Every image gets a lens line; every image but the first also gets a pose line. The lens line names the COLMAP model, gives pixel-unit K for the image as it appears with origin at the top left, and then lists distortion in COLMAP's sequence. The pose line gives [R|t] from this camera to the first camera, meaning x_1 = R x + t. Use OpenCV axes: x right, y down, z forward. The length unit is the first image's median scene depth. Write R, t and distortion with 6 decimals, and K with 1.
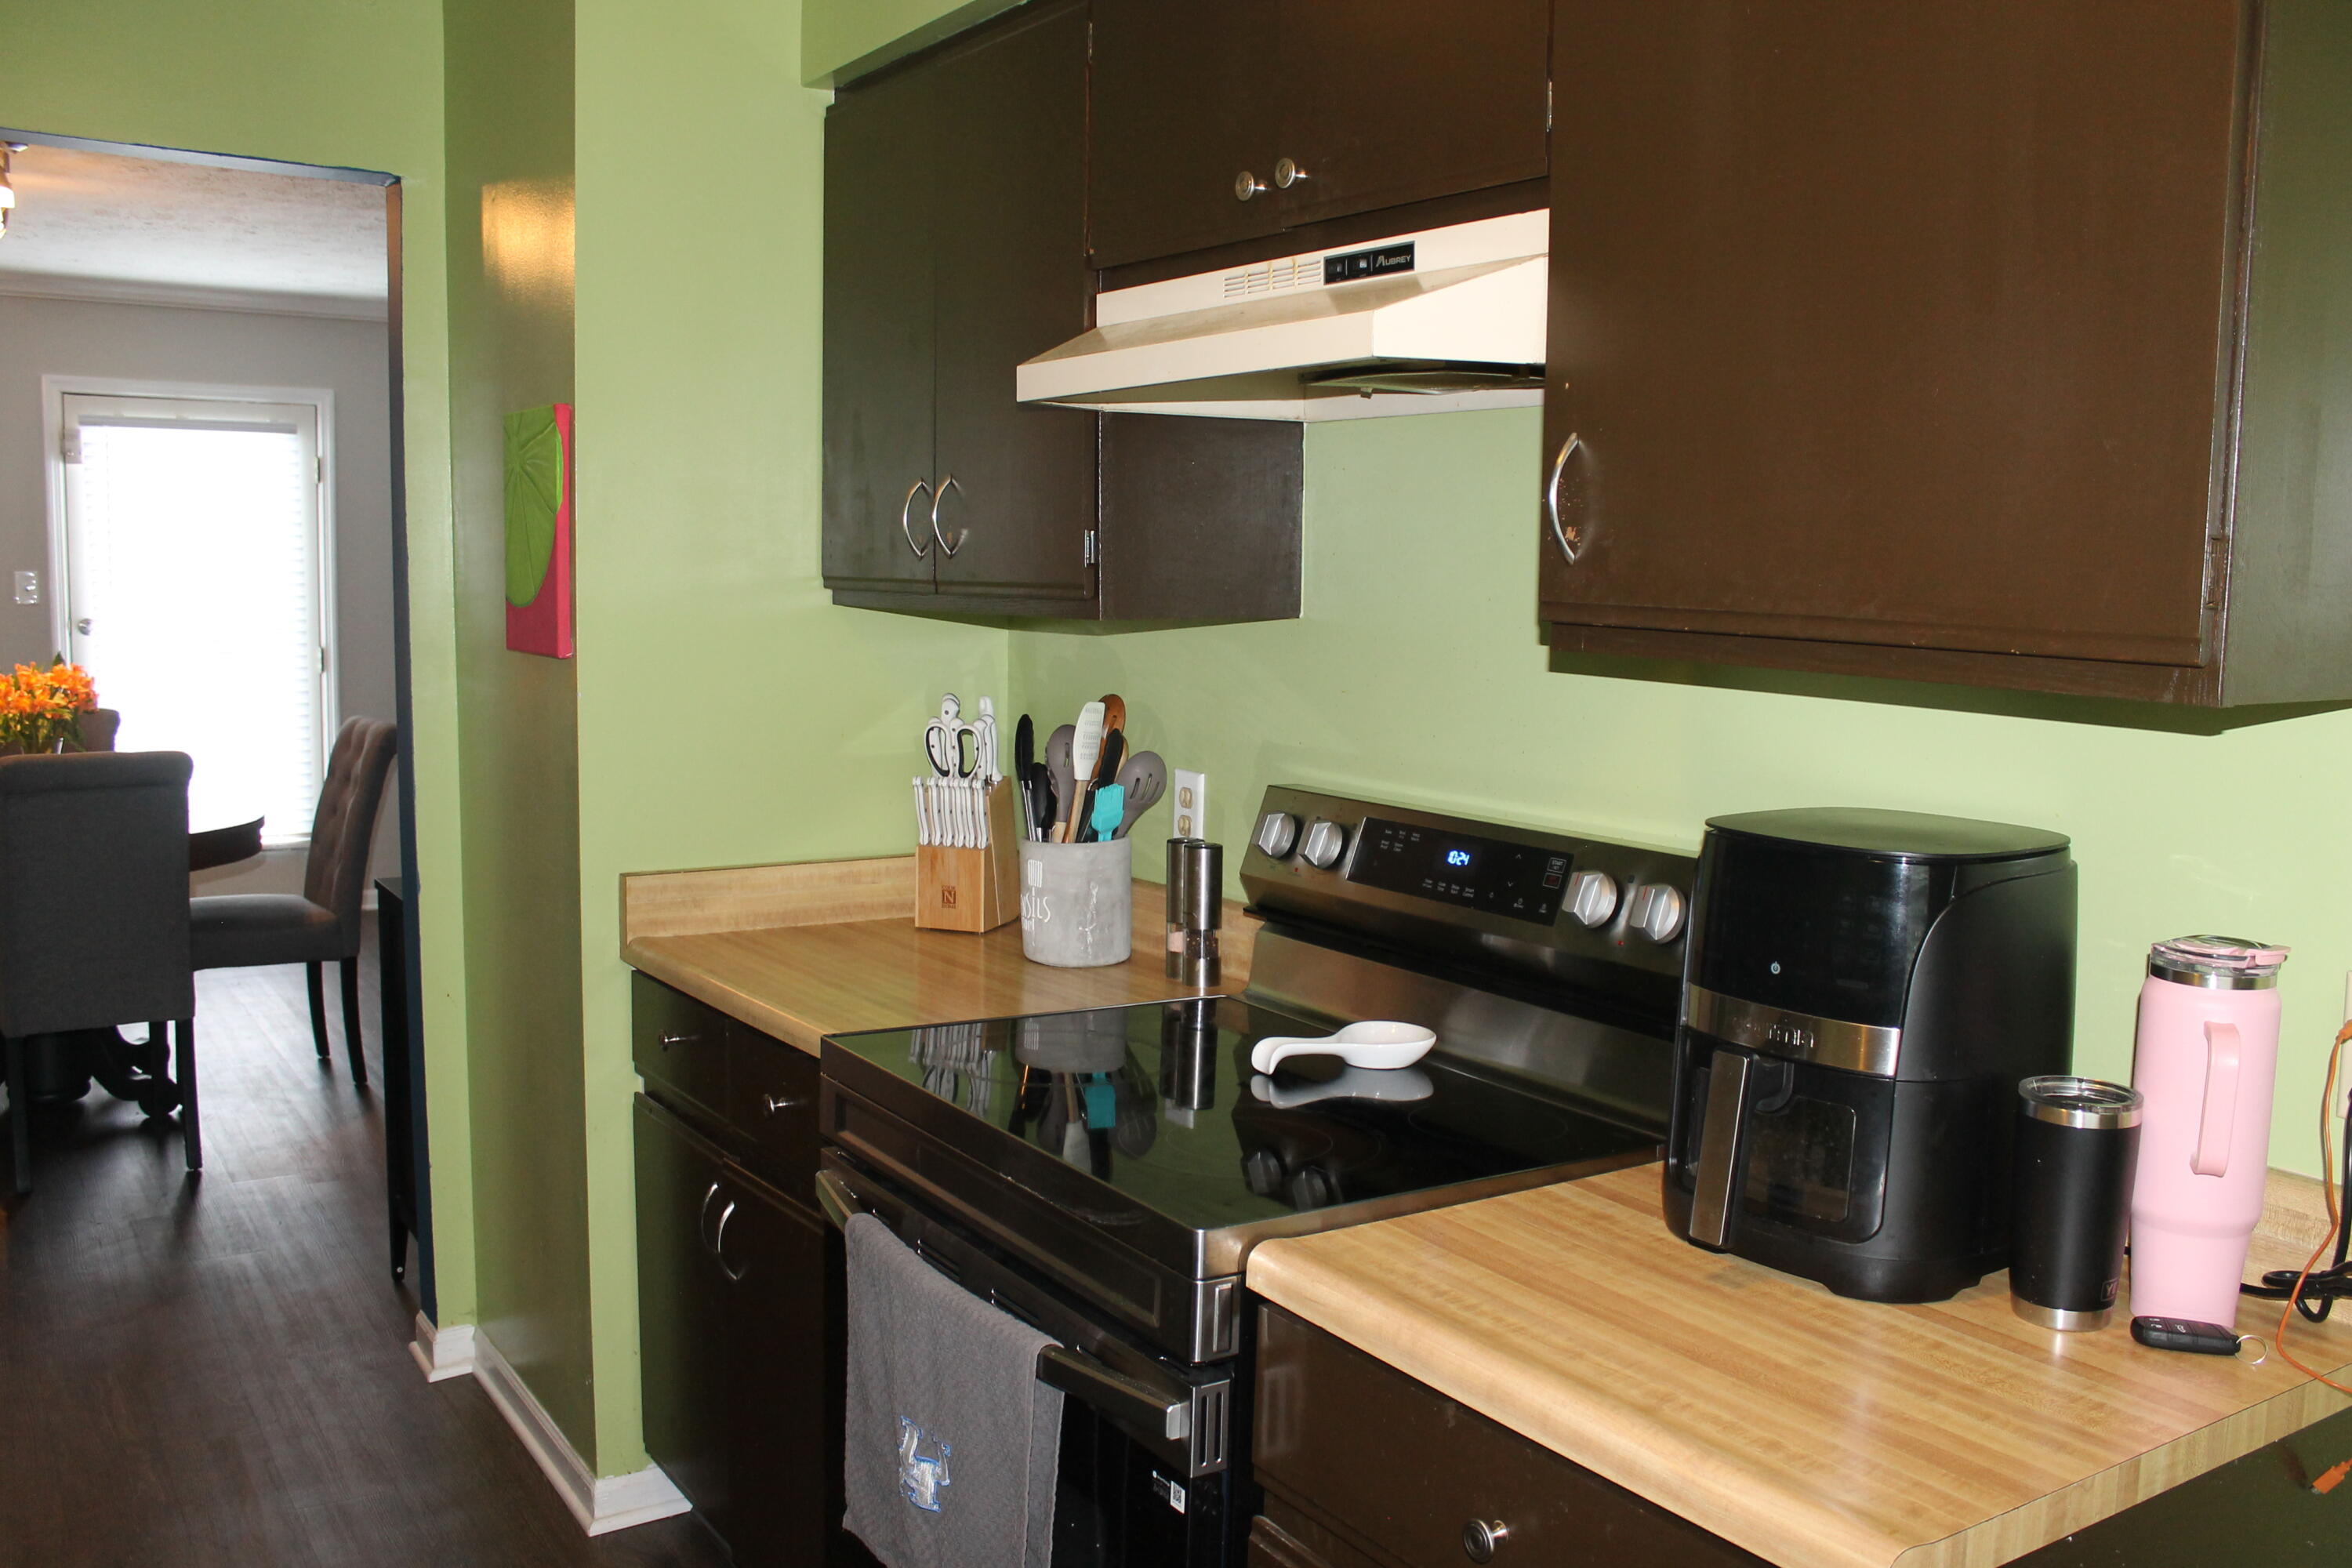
lens RADIAL K [[1994.8, 0, 1195.5], [0, 1994.8, 793.3], [0, 0, 1]] dist [-0.160209, 0.136499]
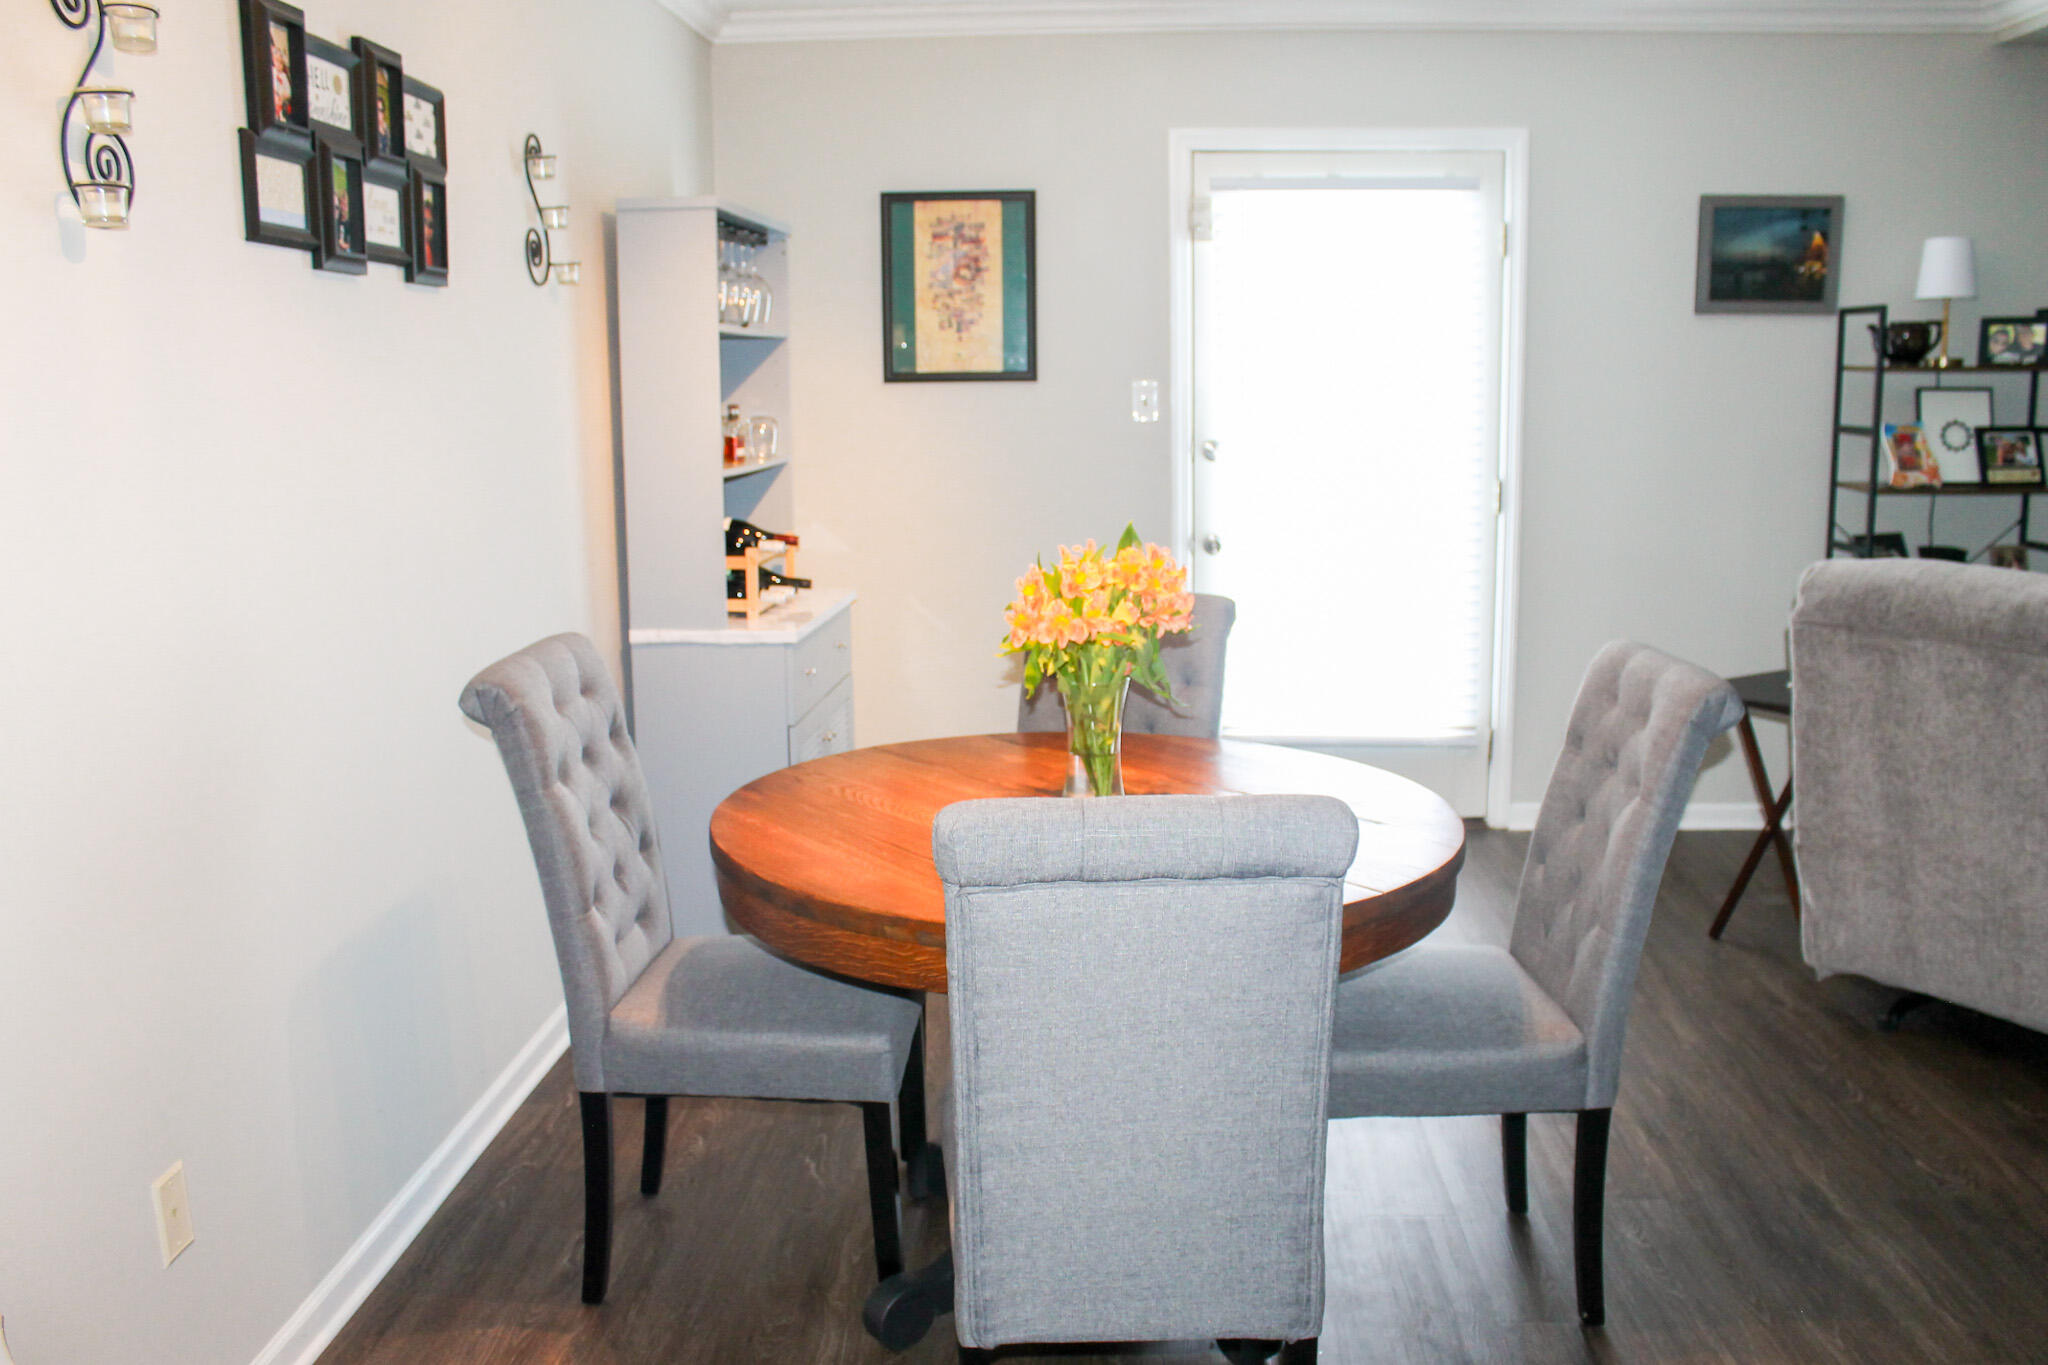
lens RADIAL K [[1737.0, 0, 1025.5], [0, 1737.0, 685.1], [0, 0, 1]] dist [-0.160209, 0.136499]
pose [[0.797456, 0.079028, -0.598180, -0.212208], [-0.039298, 0.996083, 0.079207, -0.045053], [0.602096, -0.039657, 0.797438, 0.392838]]
